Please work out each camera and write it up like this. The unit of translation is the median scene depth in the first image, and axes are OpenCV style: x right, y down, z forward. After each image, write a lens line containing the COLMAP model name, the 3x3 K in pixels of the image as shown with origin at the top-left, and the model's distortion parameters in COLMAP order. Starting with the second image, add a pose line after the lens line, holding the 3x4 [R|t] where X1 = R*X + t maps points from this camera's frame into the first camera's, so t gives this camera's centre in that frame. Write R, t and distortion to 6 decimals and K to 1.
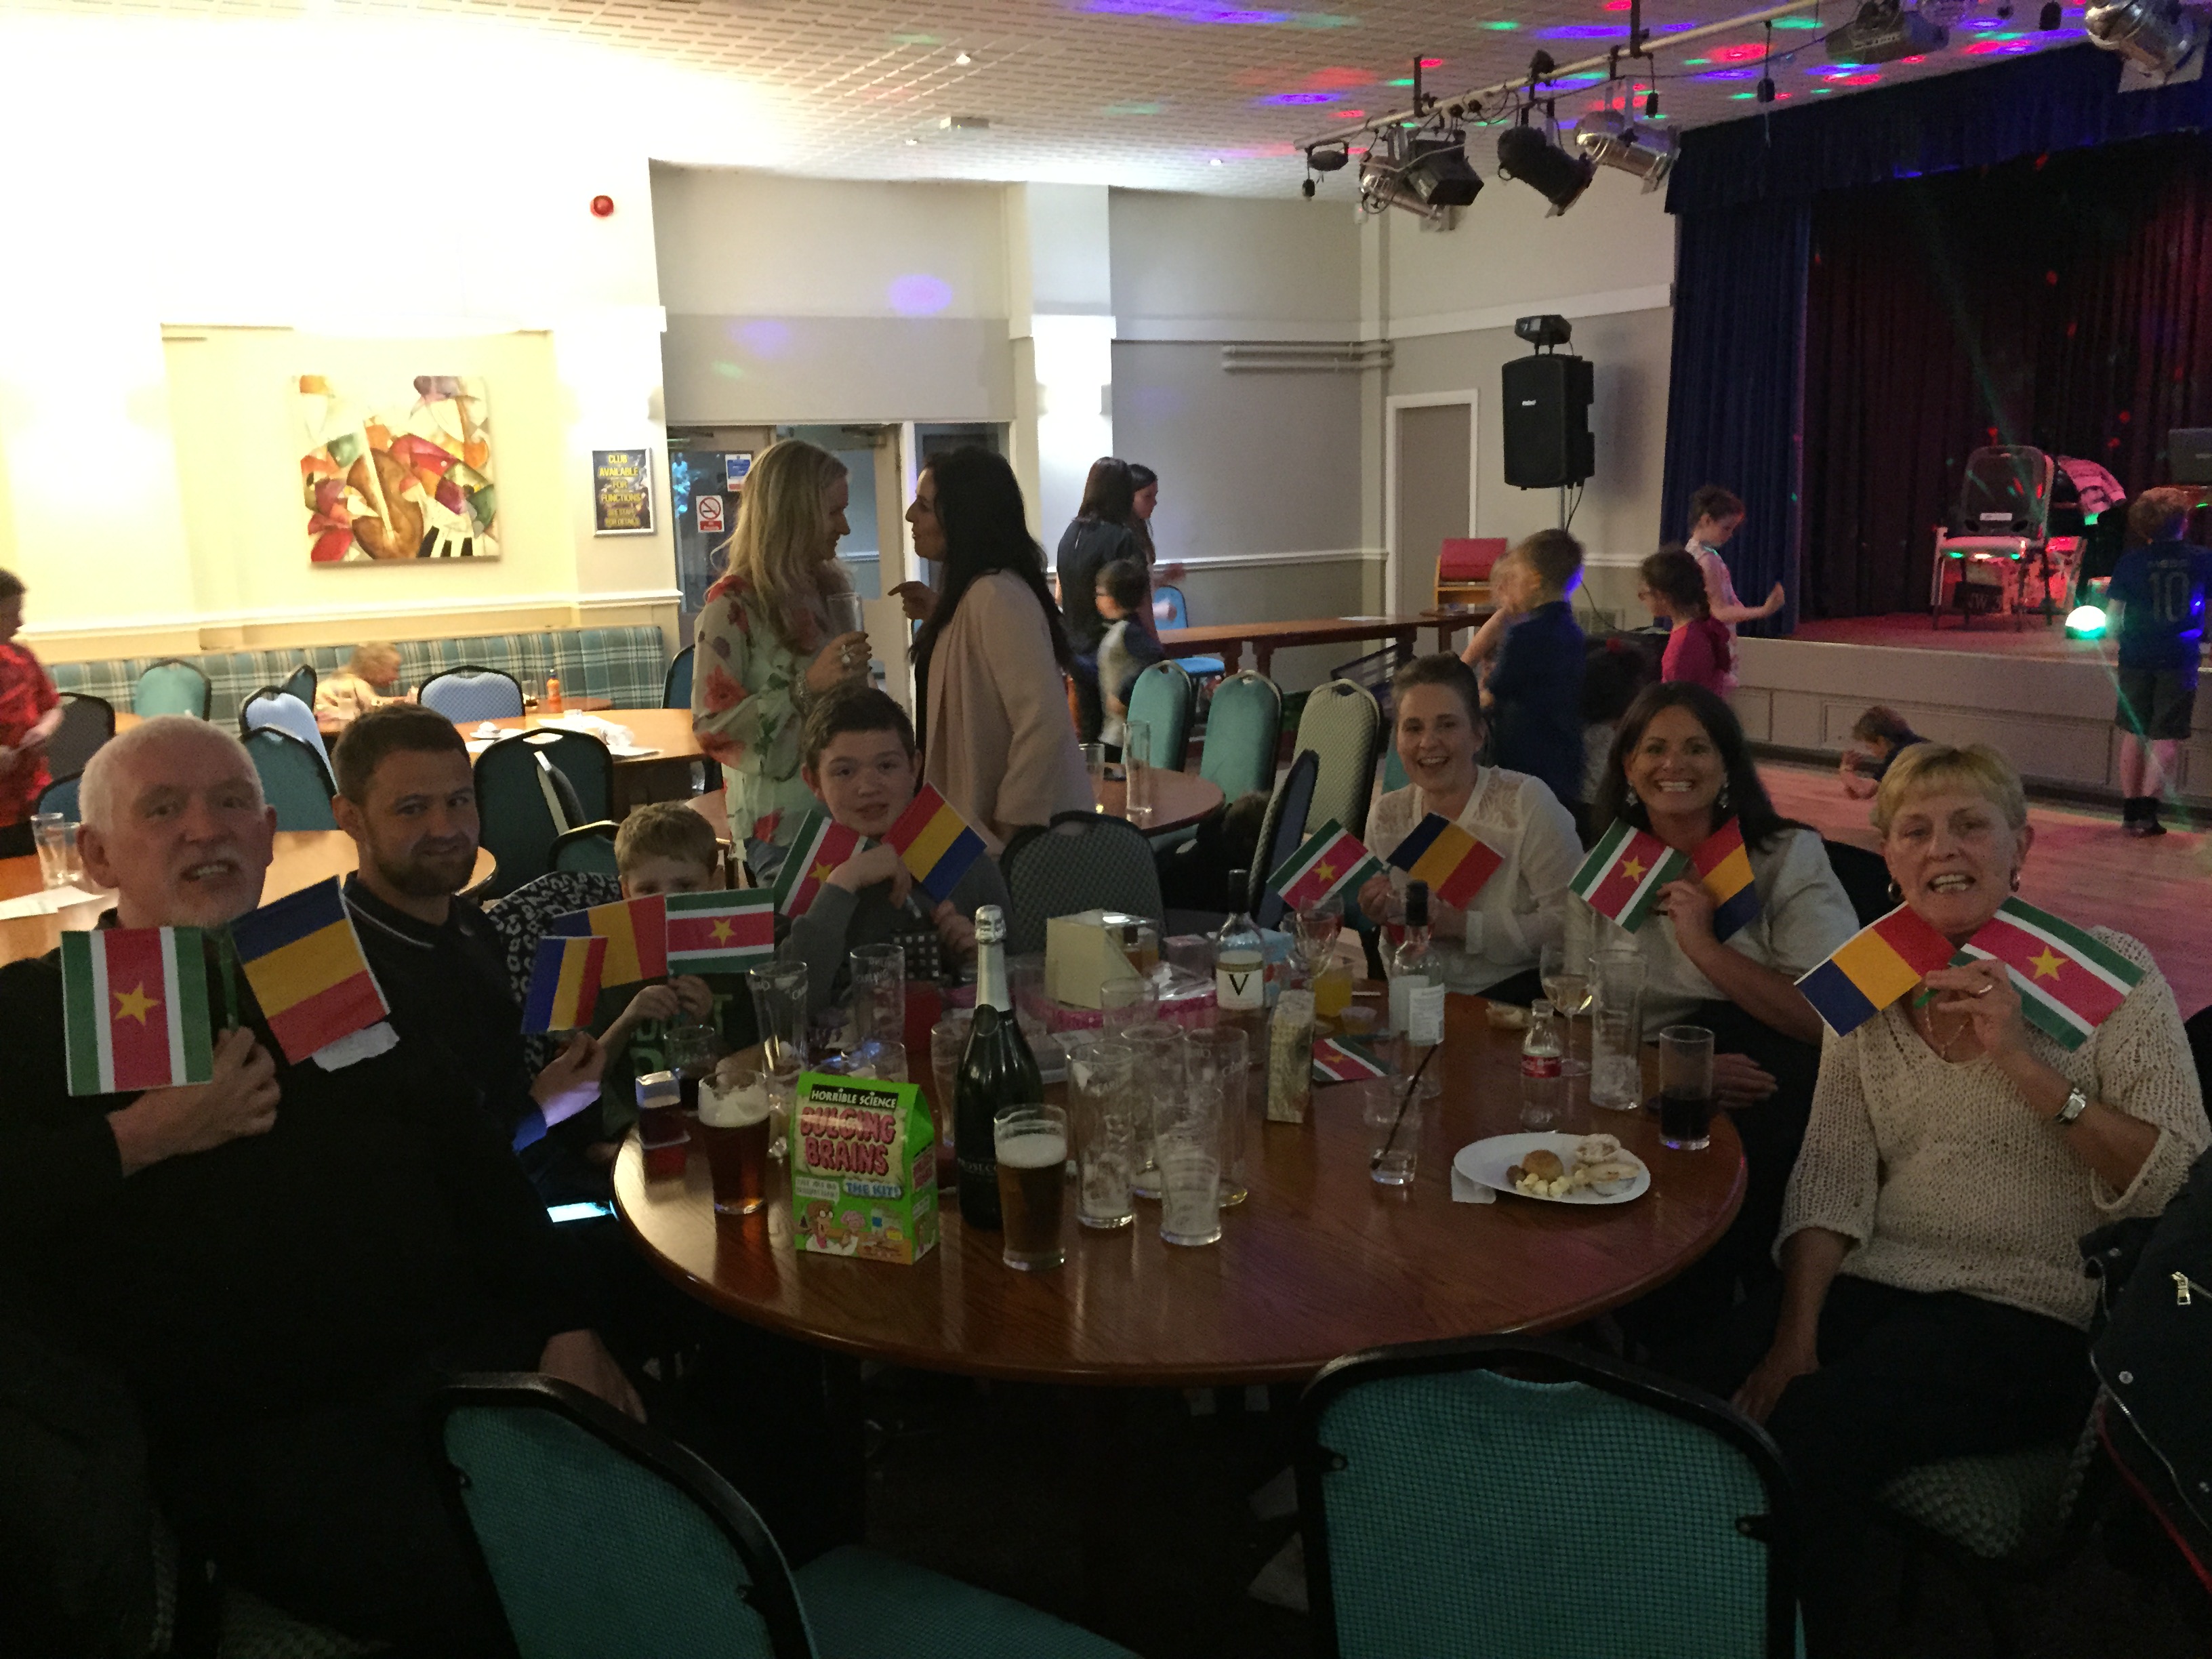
lens RADIAL K [[1891.7, 0, 1108.7], [0, 1891.7, 825.3], [0, 0, 1]] dist [0.087489, -0.127690]
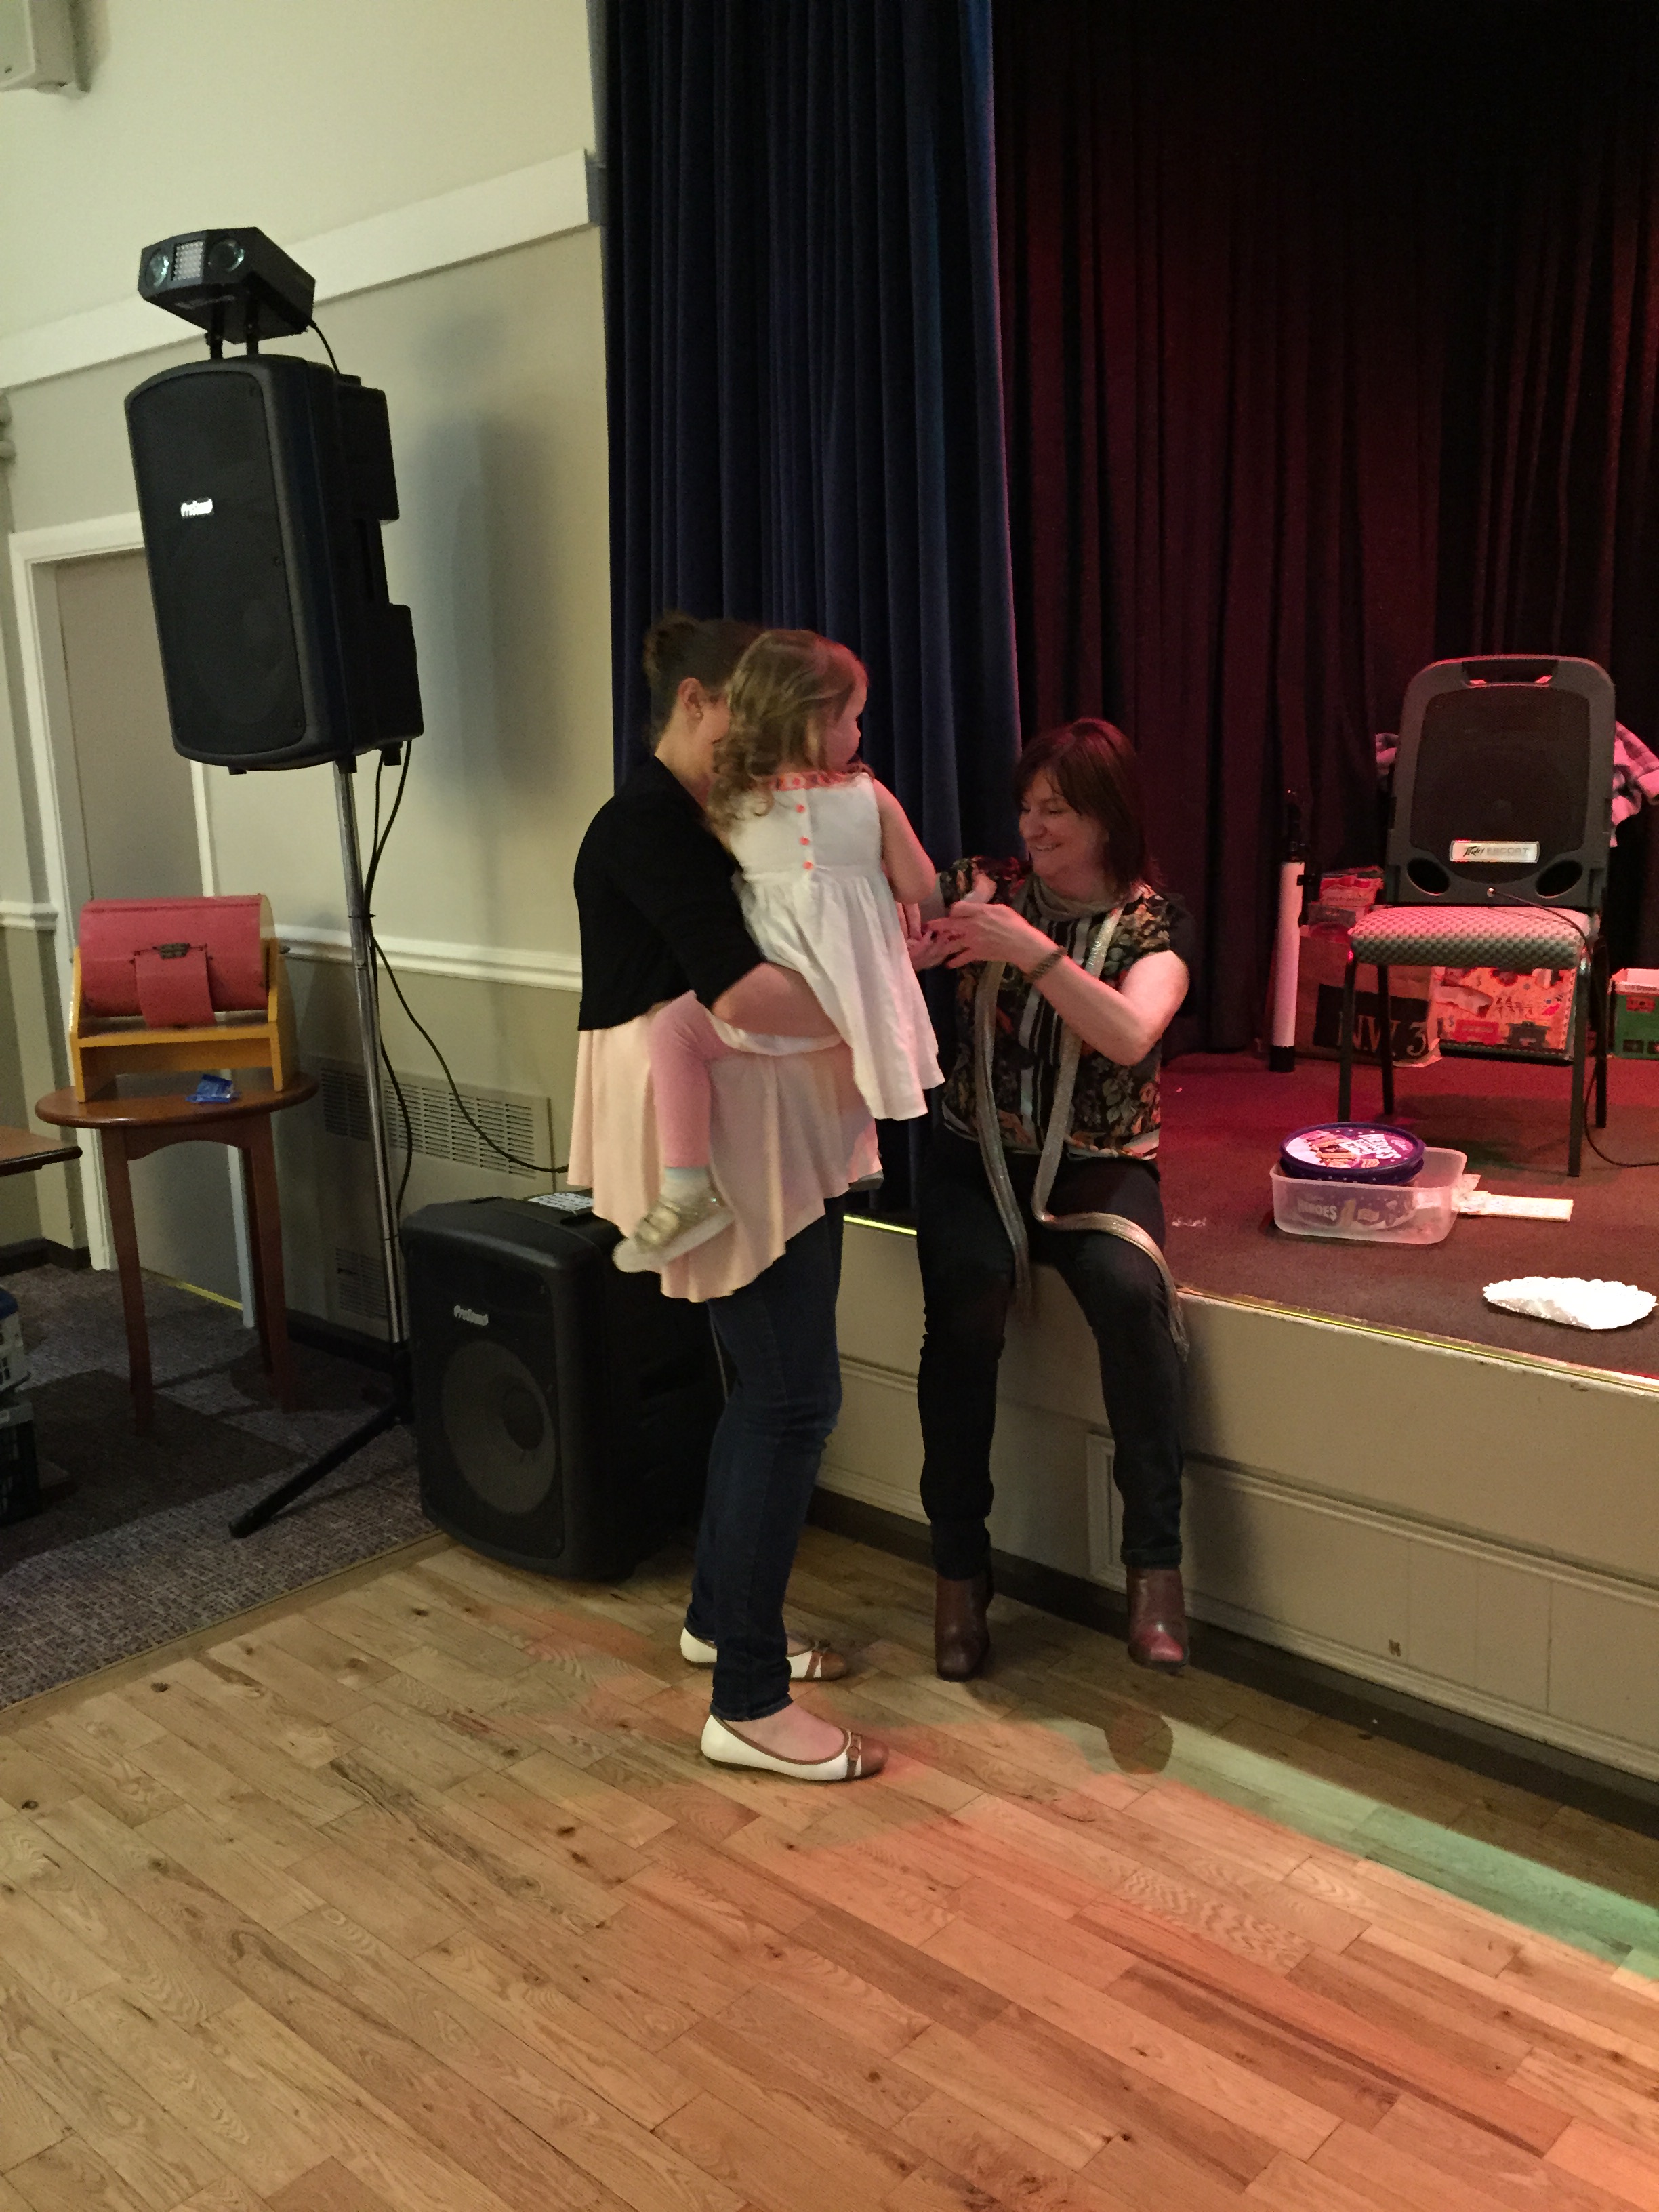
lens RADIAL K [[1891.7, 0, 835.3], [0, 1891.7, 1107.5], [0, 0, 1]] dist [0.087489, -0.127690]
pose [[0.955908, -0.057606, 0.287960, 0.244038], [0.053316, 0.998319, 0.022726, -0.131431], [-0.288785, -0.006371, 0.957373, 0.710894]]
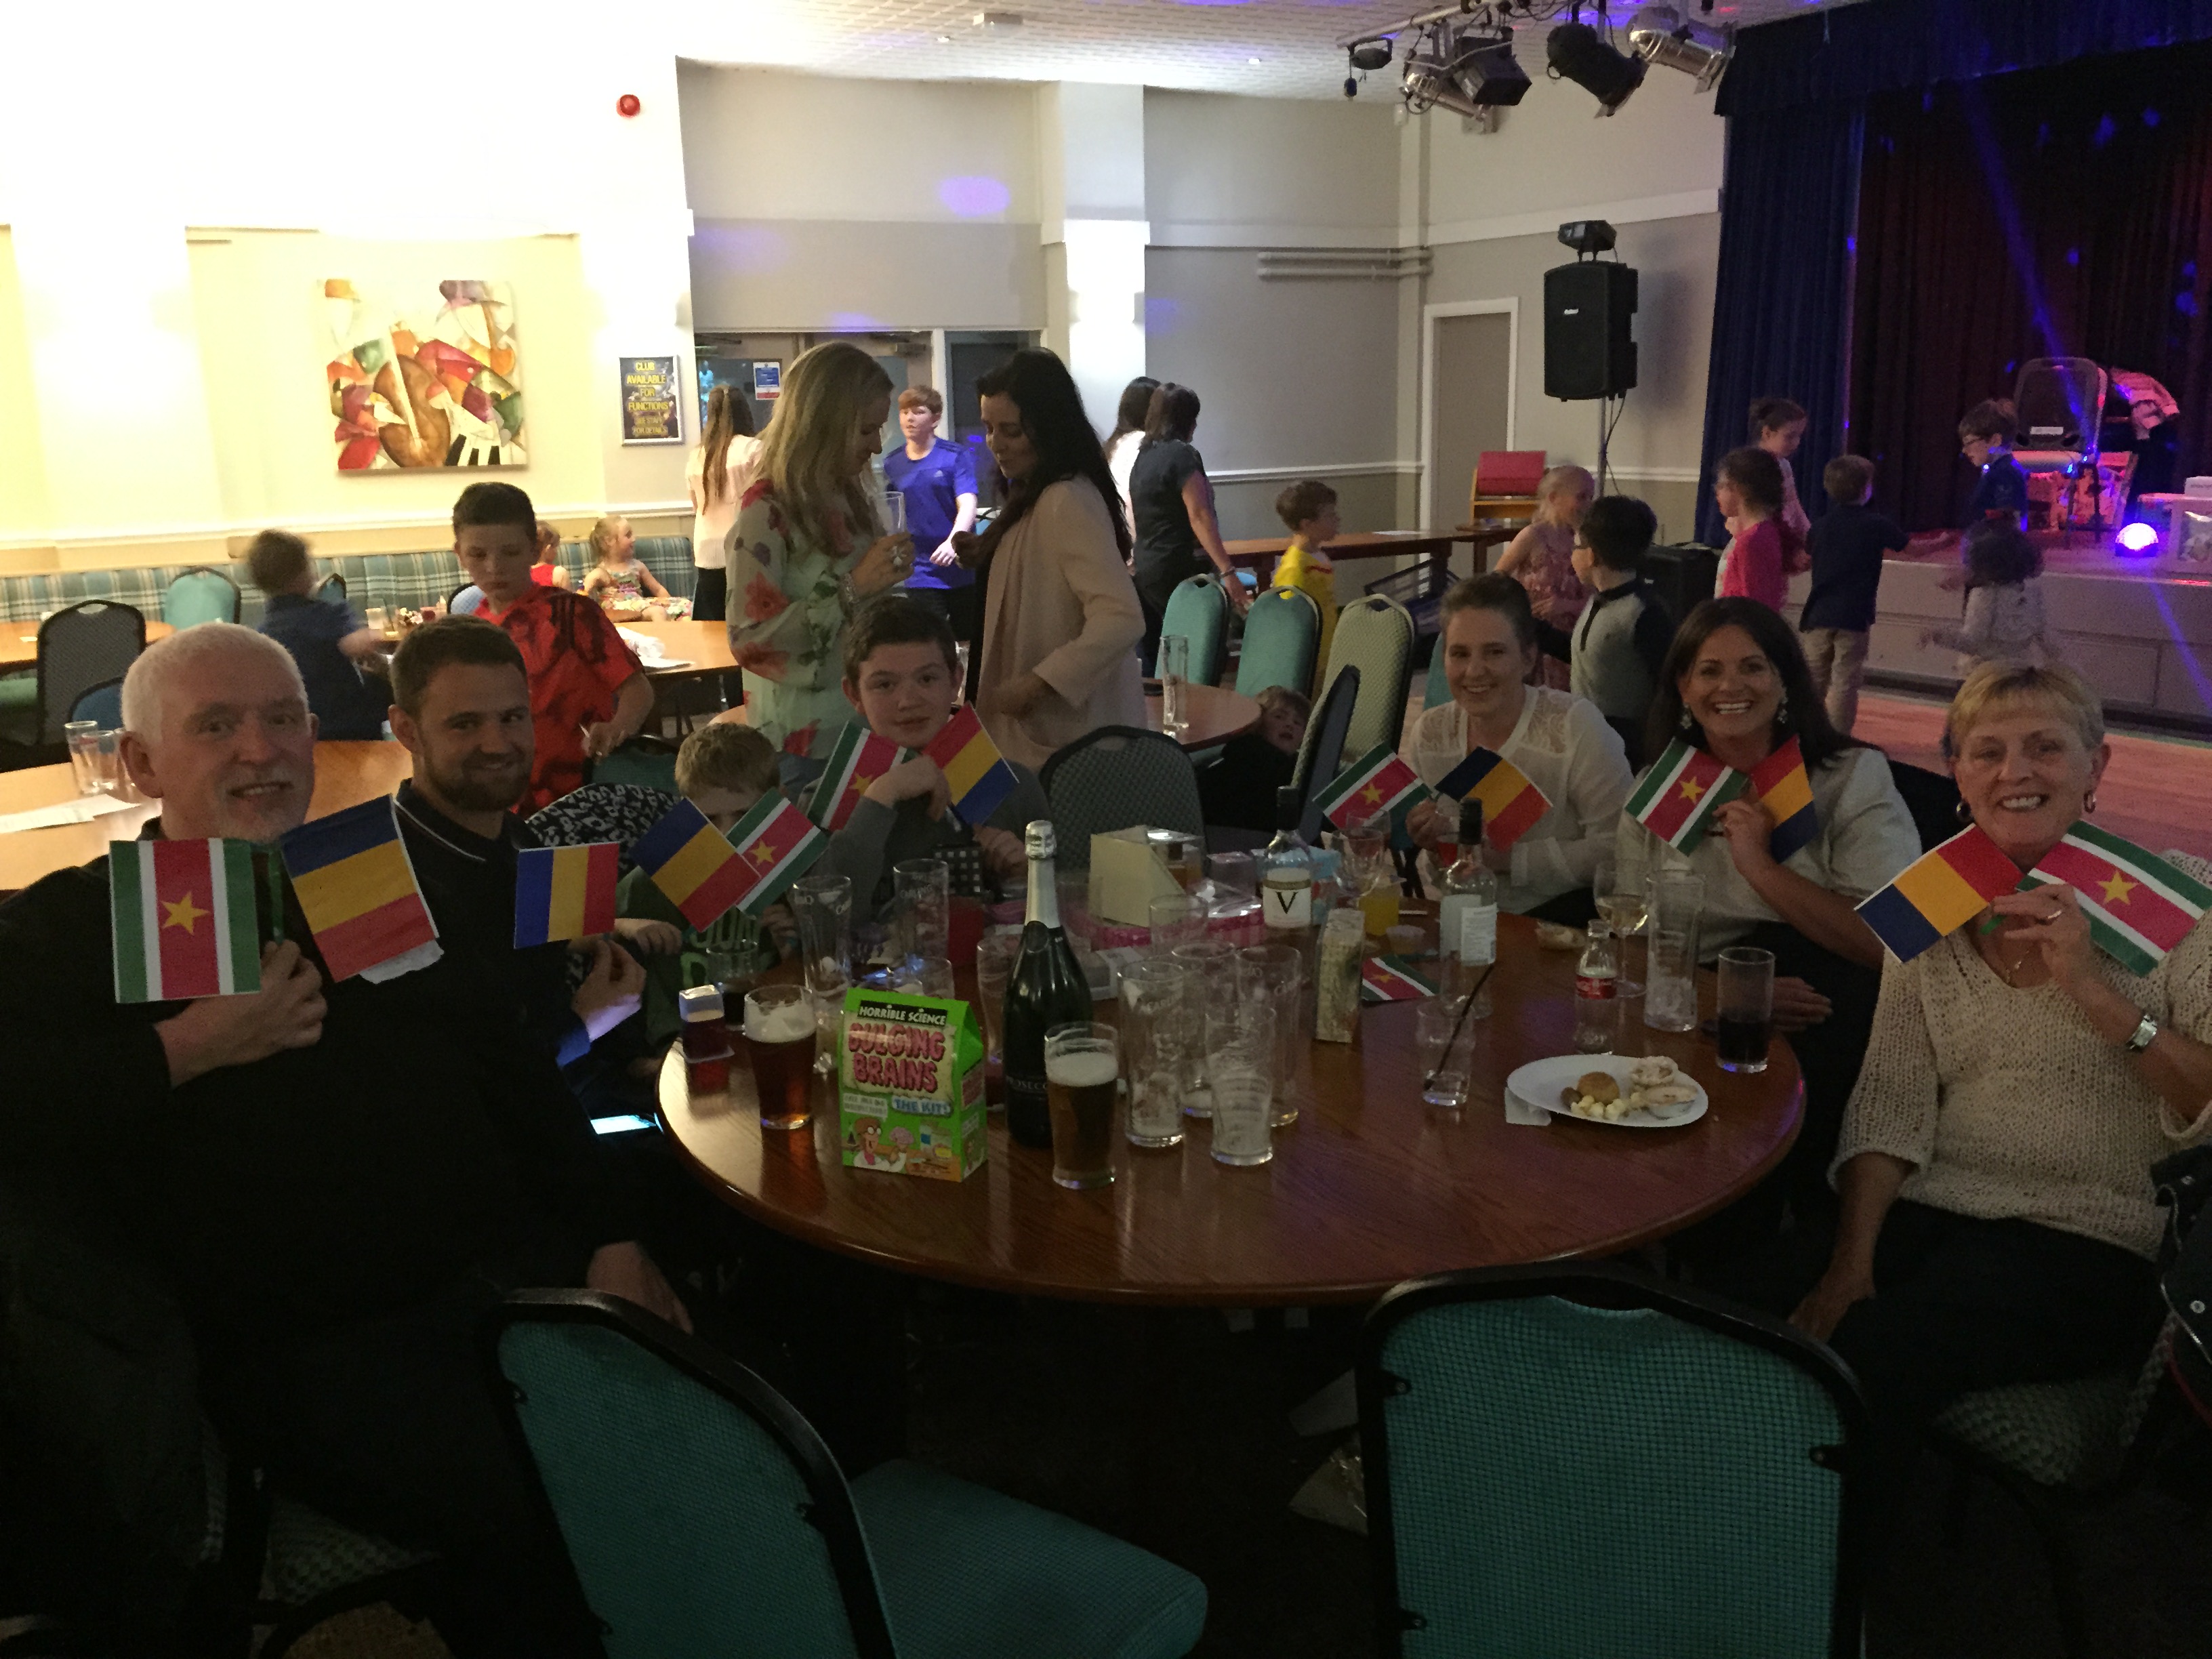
lens RADIAL K [[1891.7, 0, 1108.7], [0, 1891.7, 825.3], [0, 0, 1]] dist [0.087489, -0.127690]
pose [[0.999906, 0.006569, -0.012012, -0.004083], [-0.006032, 0.999004, 0.044220, 0.000249], [0.012290, -0.044144, 0.998950, 0.005099]]
